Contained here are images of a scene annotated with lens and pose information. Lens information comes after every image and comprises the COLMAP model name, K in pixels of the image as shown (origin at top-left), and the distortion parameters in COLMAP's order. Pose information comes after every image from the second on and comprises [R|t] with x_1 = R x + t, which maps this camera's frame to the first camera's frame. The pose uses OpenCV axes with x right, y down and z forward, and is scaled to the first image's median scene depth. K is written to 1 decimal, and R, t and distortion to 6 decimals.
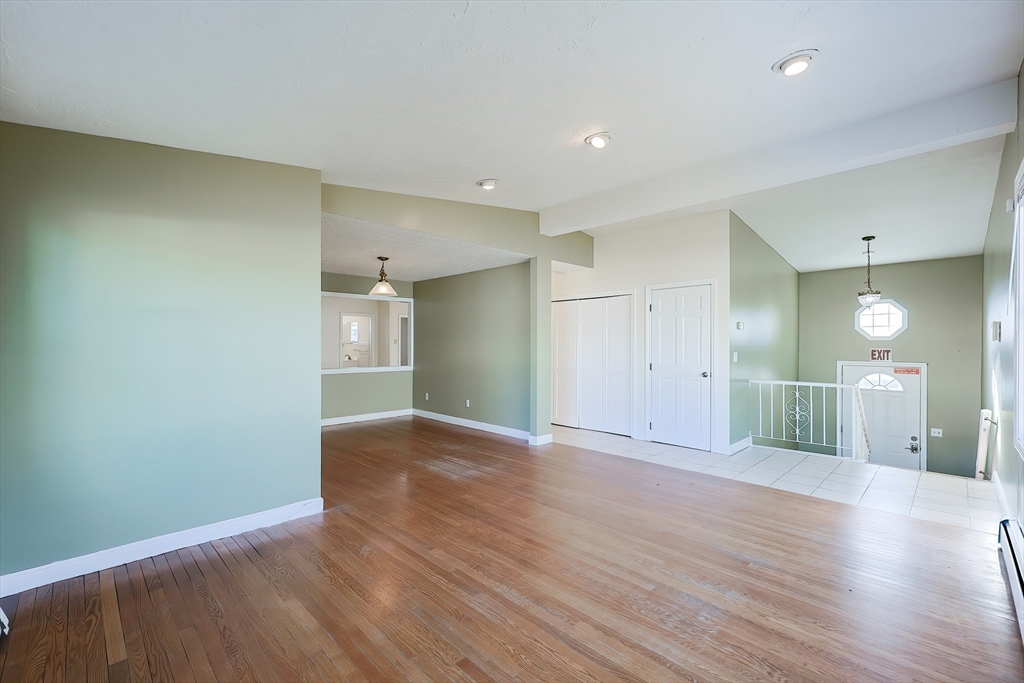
lens RADIAL K [[438.0, 0, 511.6], [0, 438.0, 342.2], [0, 0, 1]] dist [-0.003712, -0.000418]
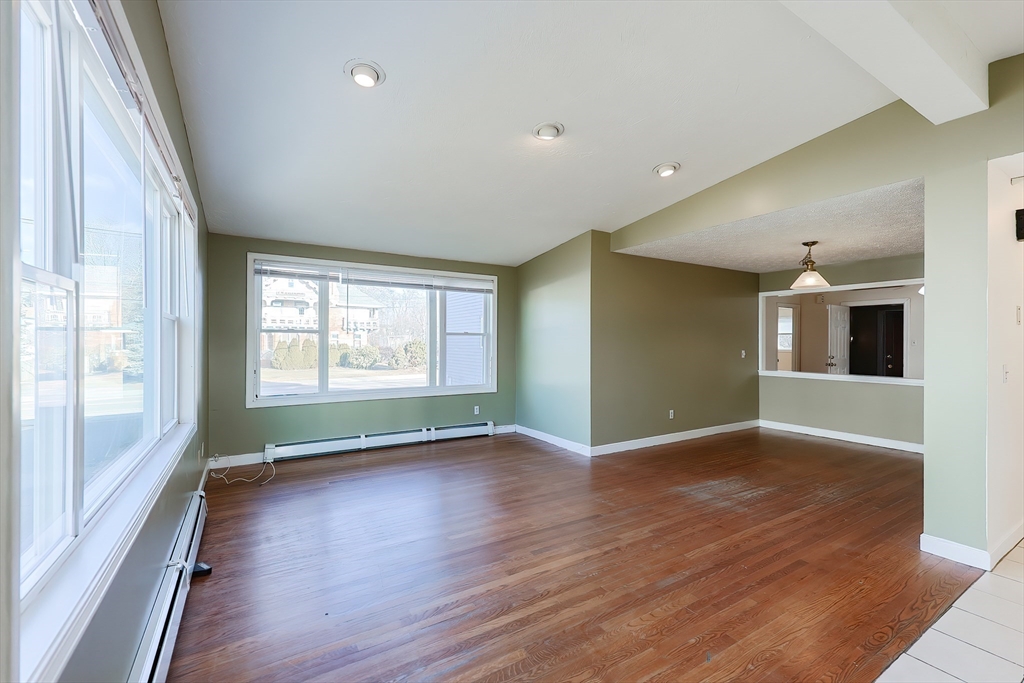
lens RADIAL K [[438.0, 0, 513.5], [0, 438.0, 342.1], [0, 0, 1]] dist [-0.003712, -0.000418]
pose [[-0.242265, 0.003477, -0.970204, 0.787845], [0.005554, 0.999982, 0.002197, -0.010748], [0.970194, -0.004856, -0.242280, 0.792074]]
